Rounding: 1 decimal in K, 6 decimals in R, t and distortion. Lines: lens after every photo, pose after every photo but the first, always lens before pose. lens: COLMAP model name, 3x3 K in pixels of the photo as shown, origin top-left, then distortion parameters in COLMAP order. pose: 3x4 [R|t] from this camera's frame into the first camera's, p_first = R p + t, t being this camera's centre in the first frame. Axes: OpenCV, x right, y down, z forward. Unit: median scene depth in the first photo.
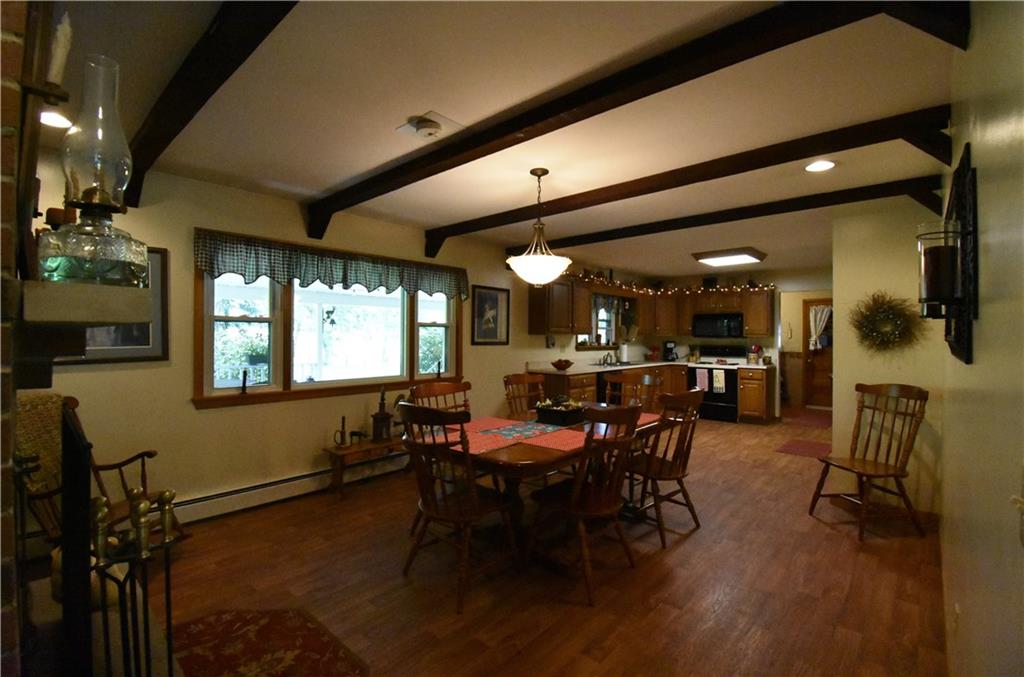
lens RADIAL K [[457.0, 0, 509.9], [0, 457.0, 336.6], [0, 0, 1]] dist [-0.000621, -0.000045]
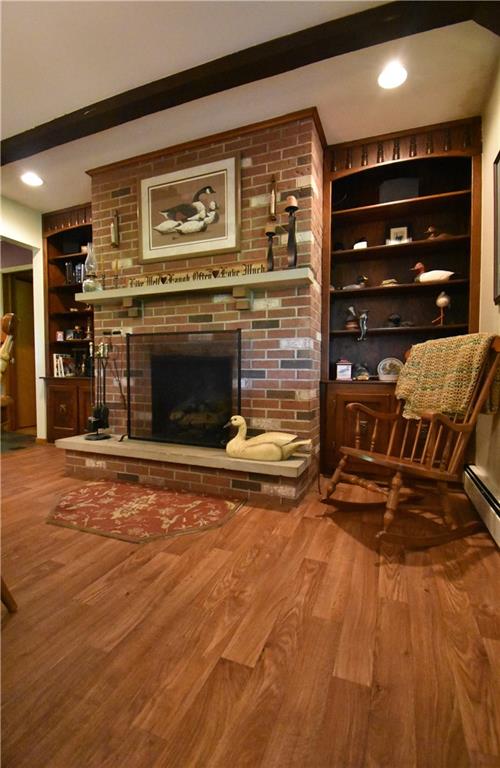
lens RADIAL K [[347.5, 0, 251.7], [0, 347.5, 383.6], [0, 0, 1]] dist [-0.002776, -0.000175]
pose [[-0.937945, 0.004594, -0.346753, -0.204347], [-0.009227, 0.999228, 0.038198, 0.114717], [0.346660, 0.039027, -0.937179, 0.838613]]
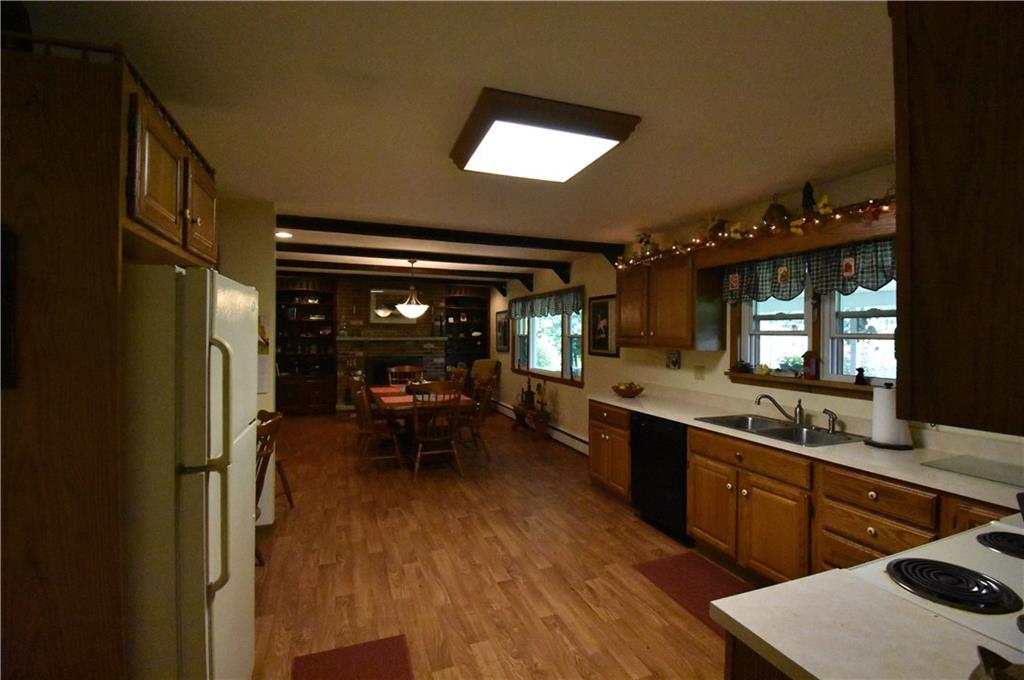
lens RADIAL K [[457.0, 0, 511.6], [0, 457.0, 336.5], [0, 0, 1]] dist [-0.000621, -0.000045]
pose [[-0.460720, 0.000277, -0.887546, 1.054822], [-0.006975, 0.999968, 0.003933, -0.029621], [0.887518, 0.008003, -0.460703, 1.492703]]
